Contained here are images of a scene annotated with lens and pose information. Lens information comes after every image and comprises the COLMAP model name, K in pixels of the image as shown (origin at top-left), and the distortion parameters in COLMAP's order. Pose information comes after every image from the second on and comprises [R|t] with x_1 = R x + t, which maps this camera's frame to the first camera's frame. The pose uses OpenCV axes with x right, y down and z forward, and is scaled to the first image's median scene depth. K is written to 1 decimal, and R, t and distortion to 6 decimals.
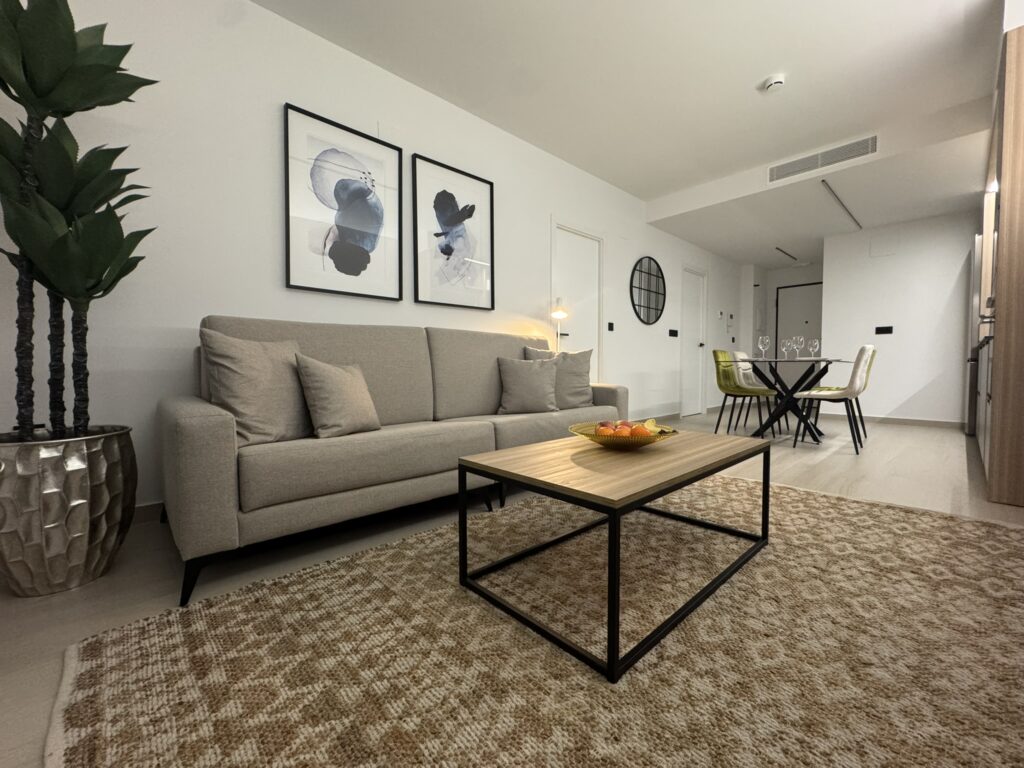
lens RADIAL K [[417.9, 0, 516.2], [0, 417.9, 385.7], [0, 0, 1]] dist [-0.002926, -0.000285]
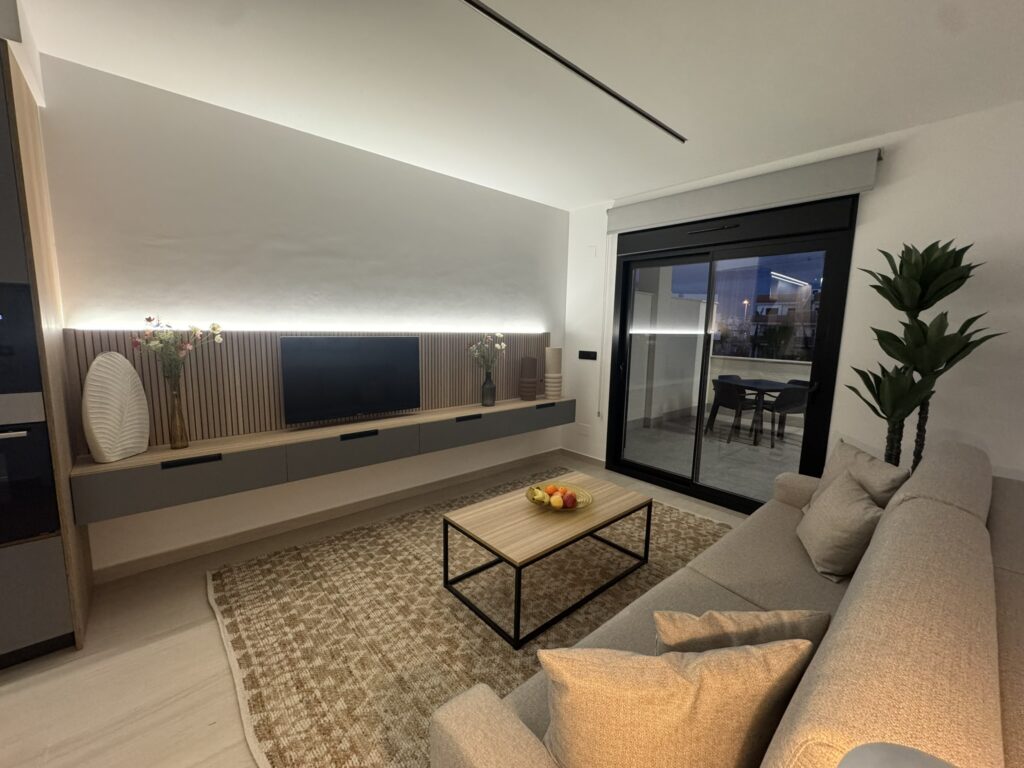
lens RADIAL K [[417.9, 0, 514.7], [0, 417.9, 380.3], [0, 0, 1]] dist [-0.002926, -0.000285]
pose [[-0.999534, -0.019771, 0.023274, 0.303554], [-0.015325, 0.983965, 0.177703, -0.457427], [-0.026414, 0.177264, -0.983809, 1.905919]]
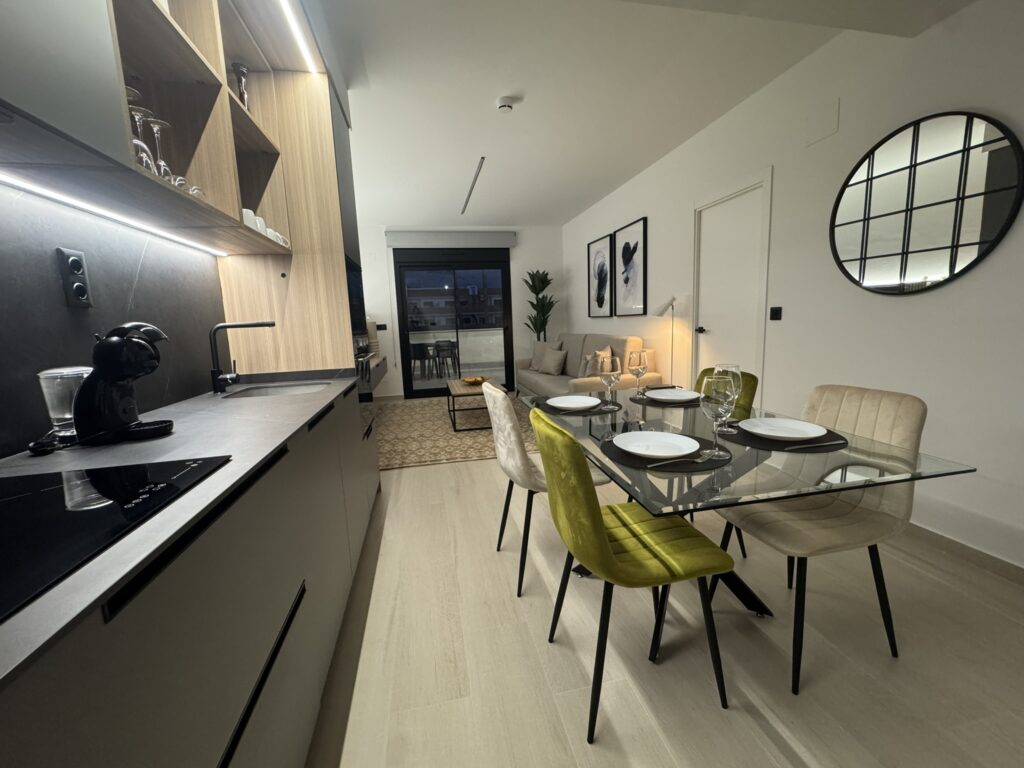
lens RADIAL K [[417.9, 0, 512.6], [0, 417.9, 380.6], [0, 0, 1]] dist [-0.002926, -0.000285]
pose [[-0.511583, 0.147989, -0.846394, 2.254901], [0.003393, 0.985396, 0.170242, -0.344134], [0.859227, 0.084221, -0.504614, 2.266852]]
